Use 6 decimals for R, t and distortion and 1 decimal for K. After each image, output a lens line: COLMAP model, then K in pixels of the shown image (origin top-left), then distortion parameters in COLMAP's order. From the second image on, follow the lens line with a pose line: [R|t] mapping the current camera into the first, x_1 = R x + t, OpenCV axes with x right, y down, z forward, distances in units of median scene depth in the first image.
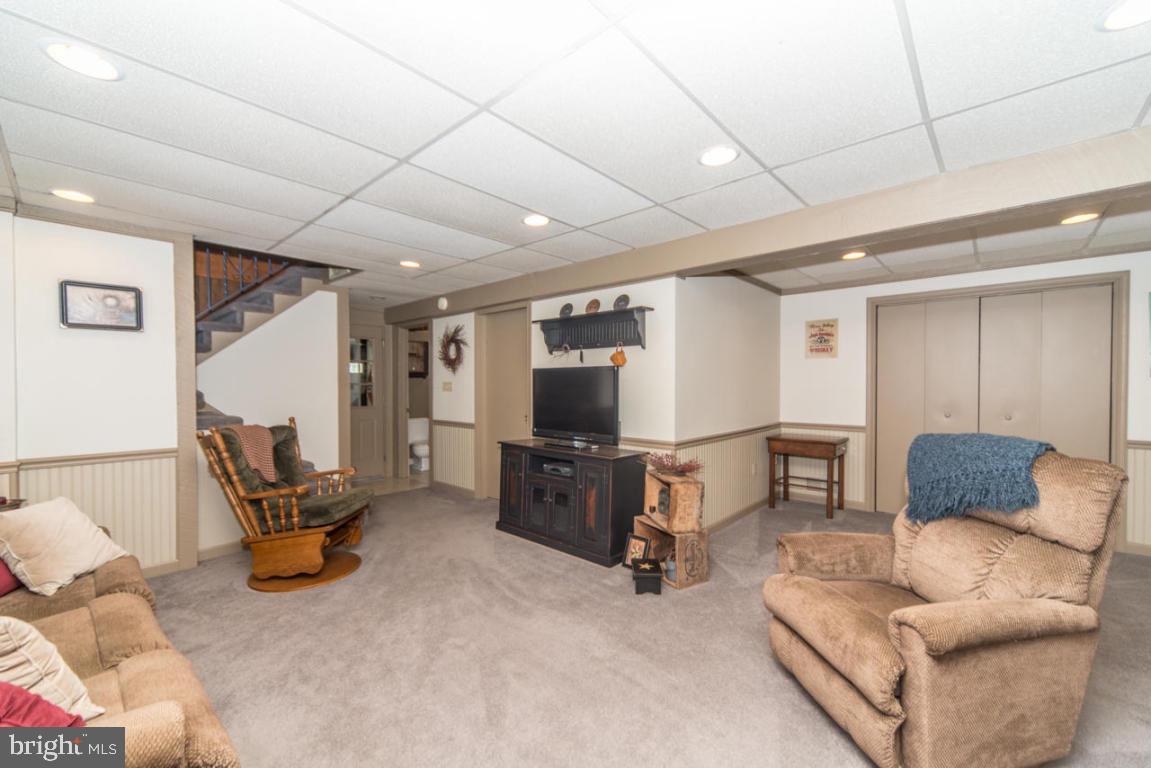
lens RADIAL K [[470.0, 0, 575.5], [0, 470.0, 384.0], [0, 0, 1]] dist [-0.000719, -0.000119]
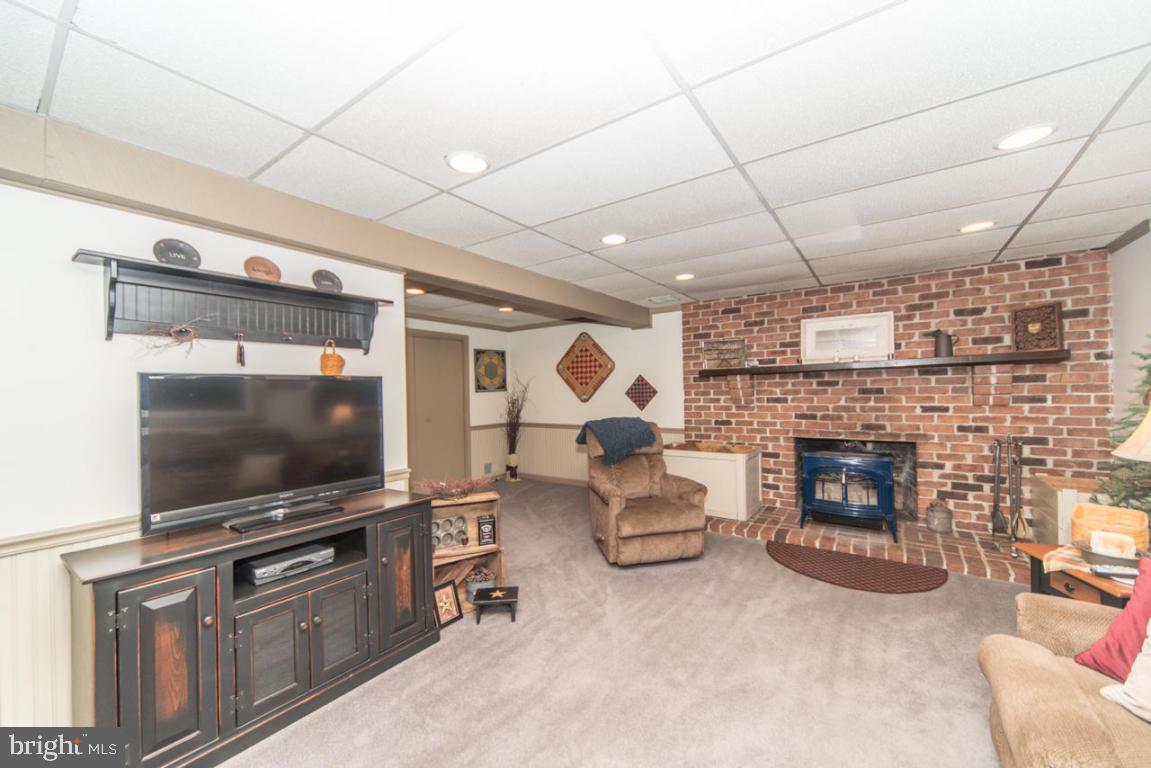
lens RADIAL K [[470.0, 0, 575.5], [0, 470.0, 384.0], [0, 0, 1]] dist [-0.000719, -0.000119]
pose [[-0.131753, 0.014340, 0.991179, -0.795233], [0.012972, 0.999835, -0.012741, -0.017843], [-0.991198, 0.011179, -0.131917, 0.961013]]
